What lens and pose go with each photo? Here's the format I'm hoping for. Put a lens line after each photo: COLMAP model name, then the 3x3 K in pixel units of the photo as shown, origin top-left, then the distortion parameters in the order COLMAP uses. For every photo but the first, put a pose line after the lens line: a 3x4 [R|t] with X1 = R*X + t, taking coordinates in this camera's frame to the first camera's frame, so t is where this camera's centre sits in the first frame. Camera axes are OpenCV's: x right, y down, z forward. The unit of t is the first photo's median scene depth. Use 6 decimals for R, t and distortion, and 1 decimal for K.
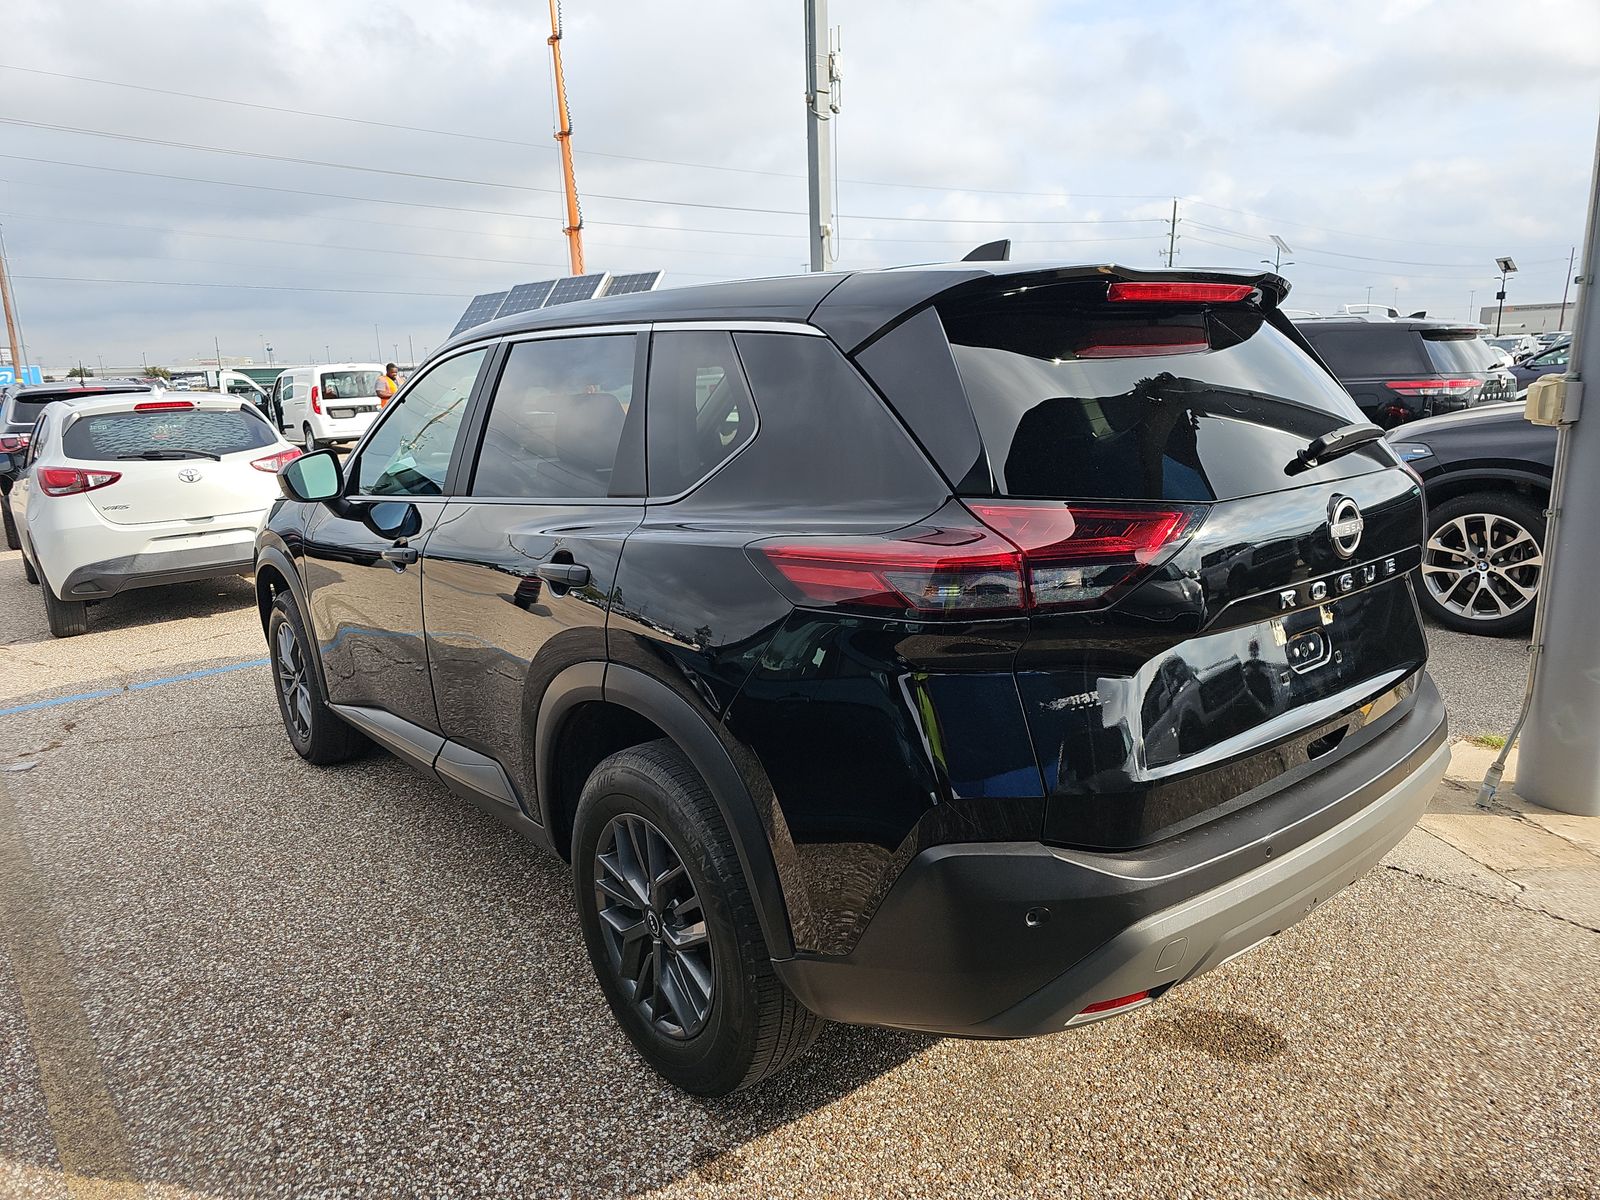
lens RADIAL K [[1064.8, 0, 807.2], [0, 1064.8, 608.8], [0, 0, 1]] dist [-0.003043, -0.005196]
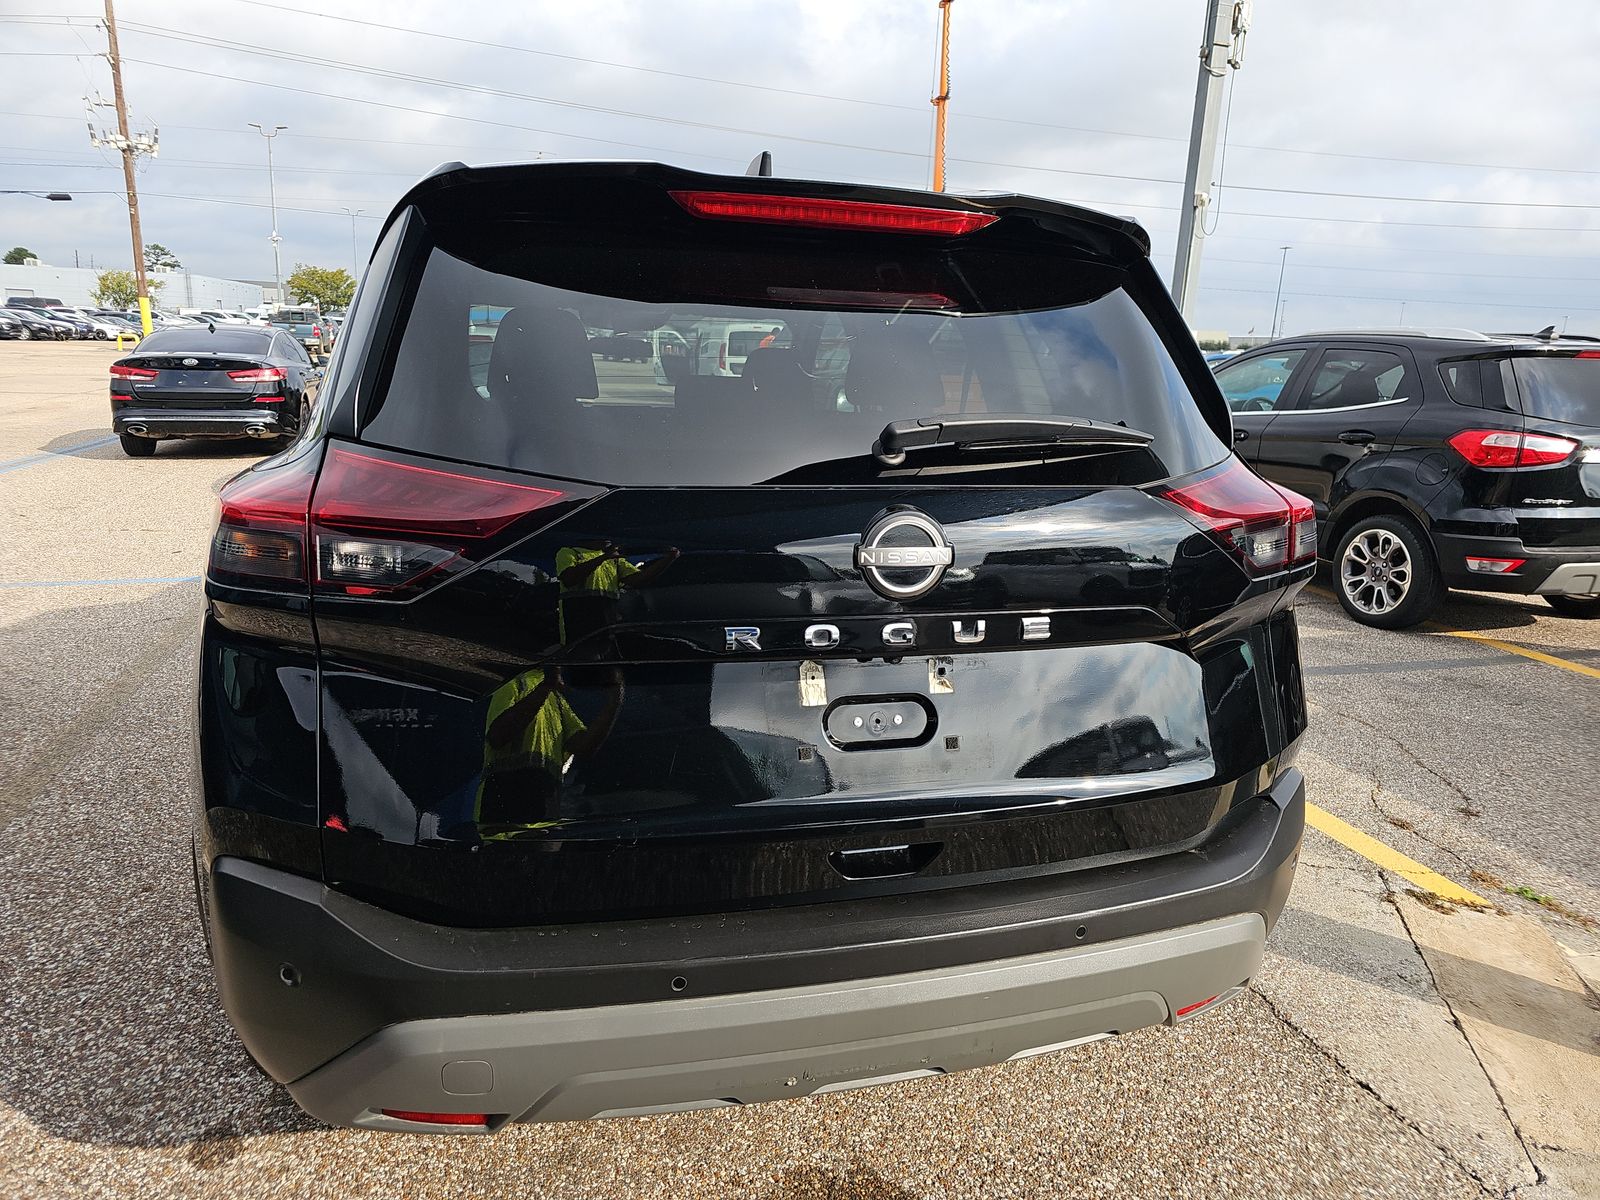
lens RADIAL K [[1066.8, 0, 800.4], [0, 1066.8, 590.0], [0, 0, 1]] dist [-0.001497, -0.001742]
pose [[0.911023, 0.149831, -0.384171, 0.105675], [-0.149209, 0.988300, 0.031613, -0.009475], [0.384412, 0.028522, 0.922721, 0.052351]]
